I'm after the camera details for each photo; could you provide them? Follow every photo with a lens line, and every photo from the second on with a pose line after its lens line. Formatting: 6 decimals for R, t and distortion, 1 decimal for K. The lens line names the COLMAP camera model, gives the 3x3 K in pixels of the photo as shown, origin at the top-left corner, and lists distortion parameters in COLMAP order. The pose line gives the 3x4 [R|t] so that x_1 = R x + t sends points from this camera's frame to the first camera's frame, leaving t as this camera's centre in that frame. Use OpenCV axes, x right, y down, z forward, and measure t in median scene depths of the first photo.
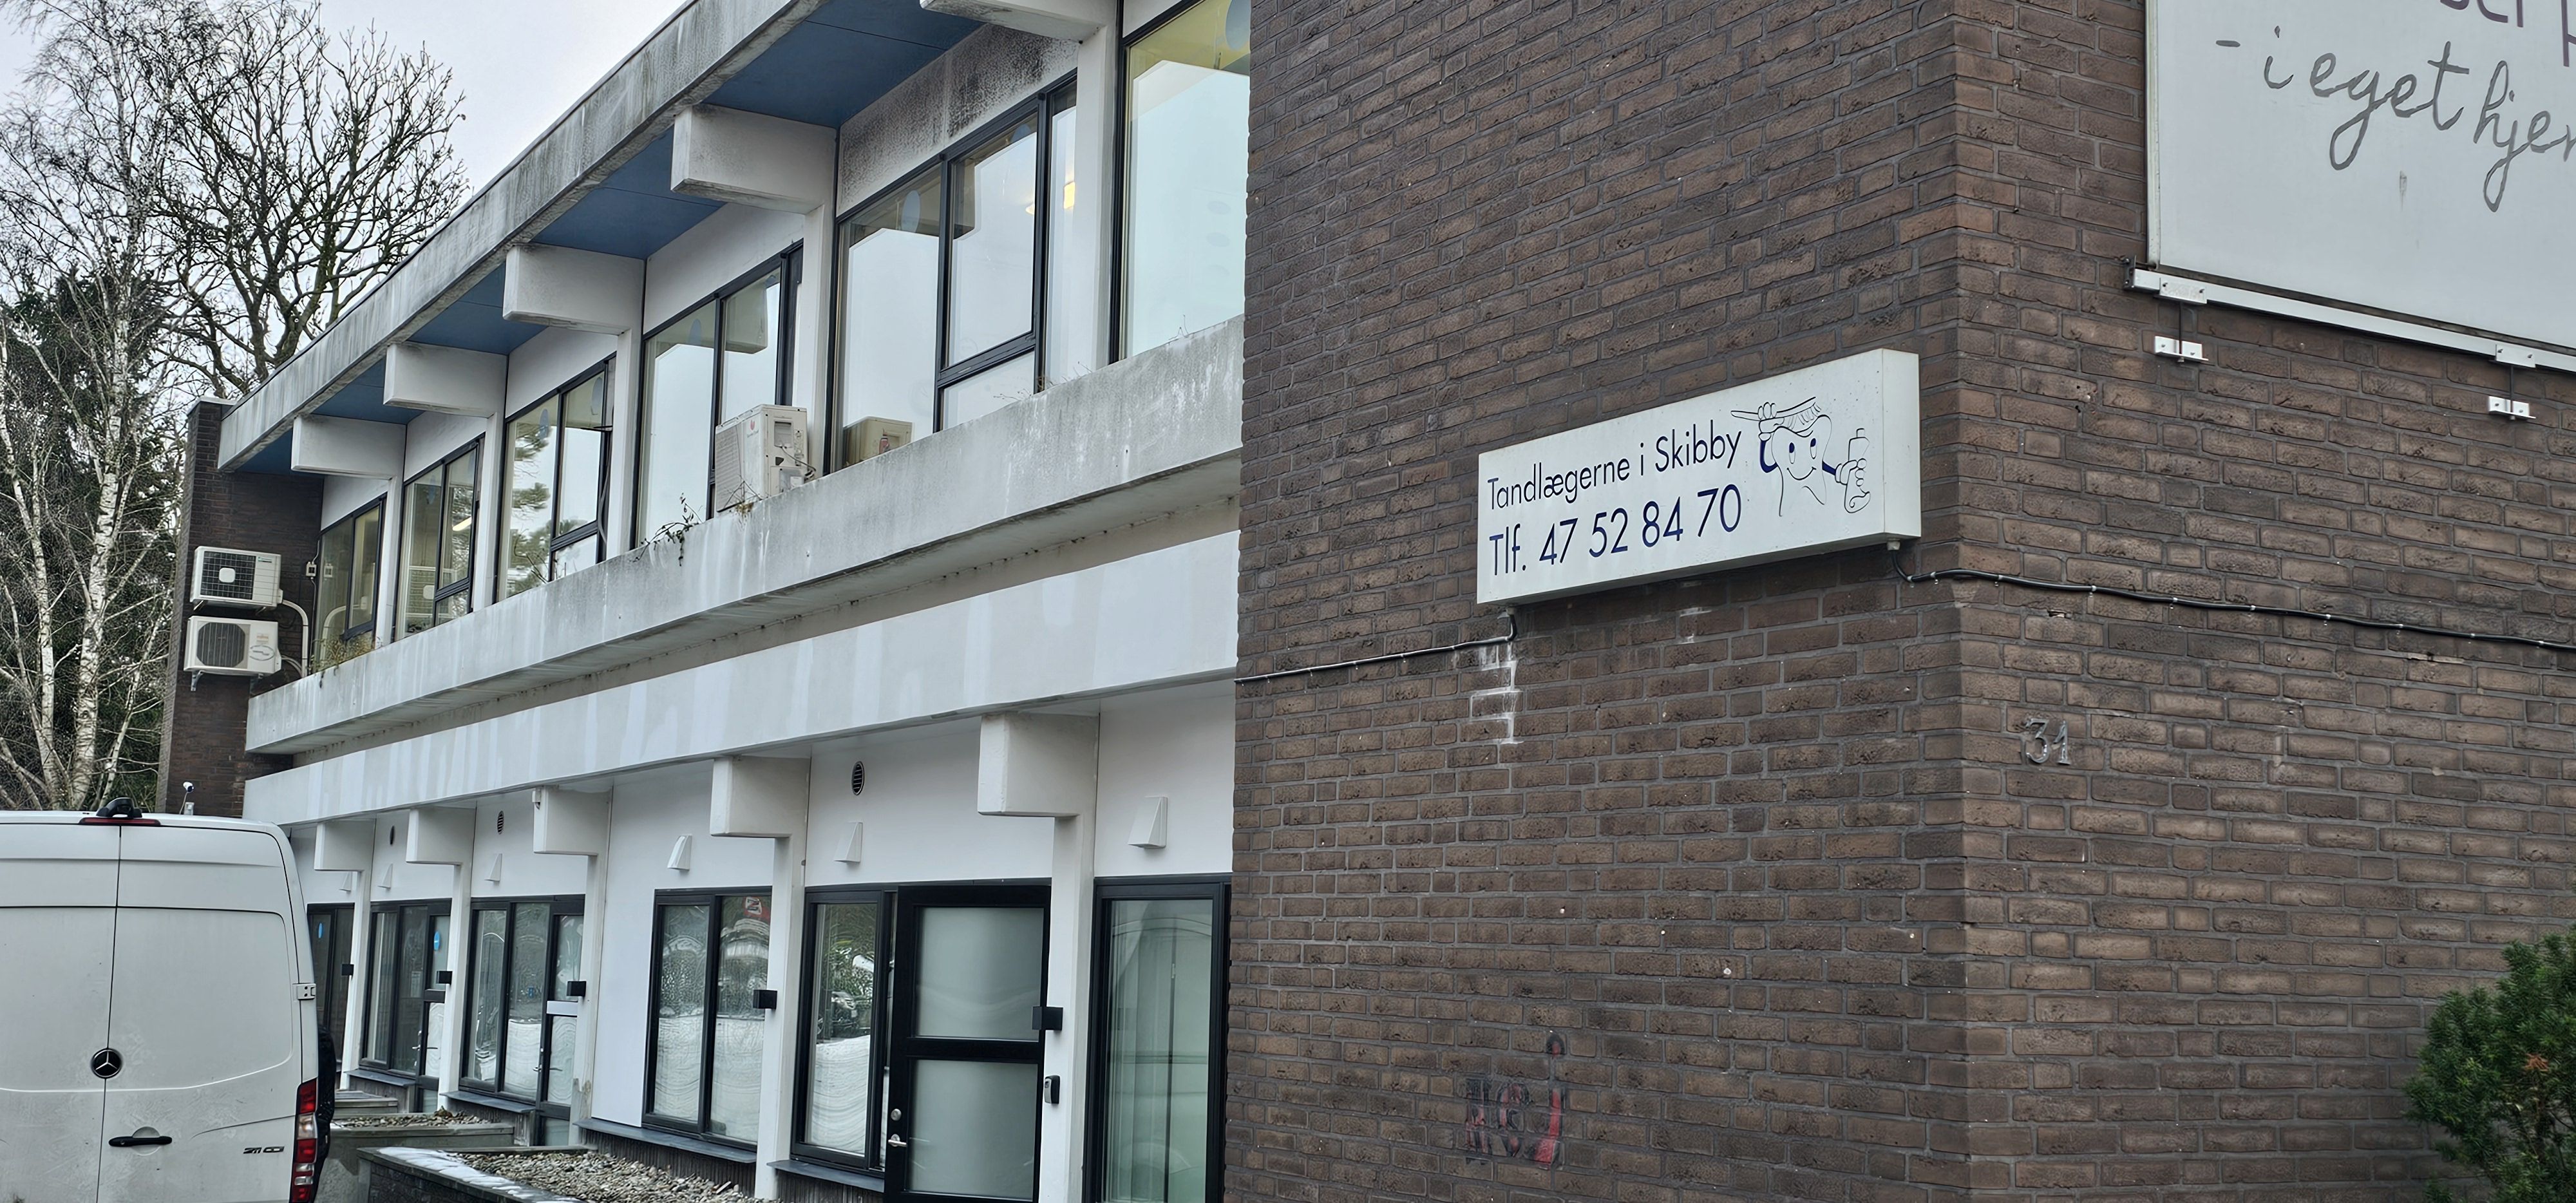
lens RADIAL K [[2604.5, 0, 1293.9], [0, 2604.5, 581.3], [0, 0, 1]] dist [0.106868, 0.000000]
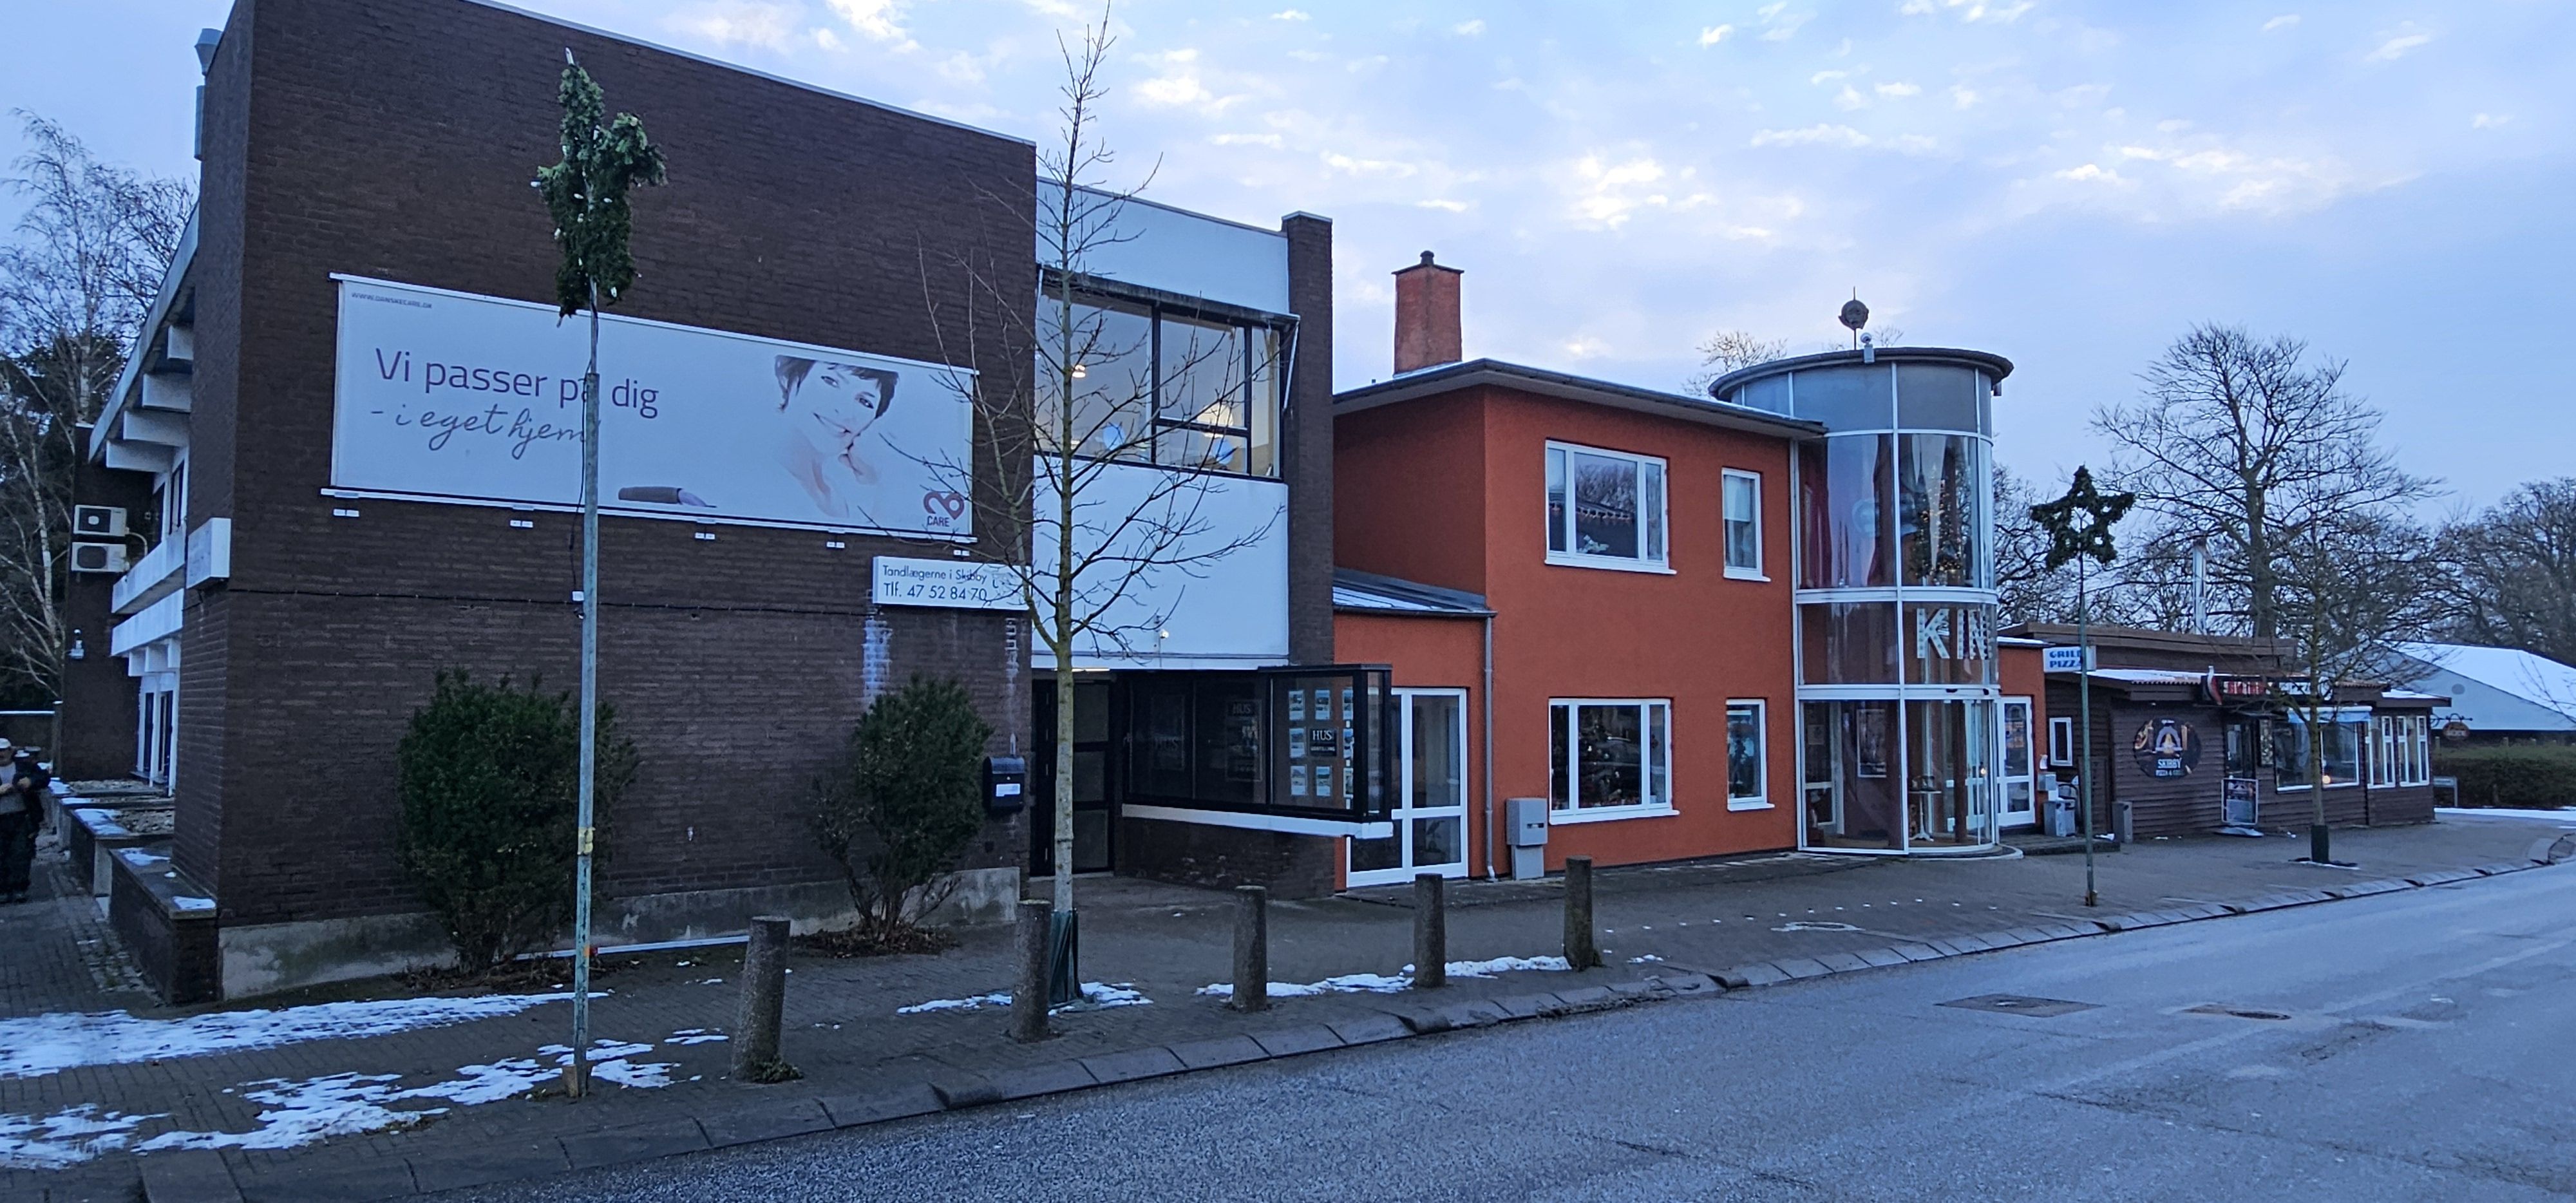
lens RADIAL K [[1629.6, 0, 1363.2], [0, 1629.6, 602.2], [0, 0, 1]] dist [-0.004431, 0.003497]
pose [[0.988116, -0.013769, 0.153094, 1.177203], [0.001772, 0.996934, 0.078225, -0.125667], [-0.153702, -0.077025, 0.985111, -1.052567]]
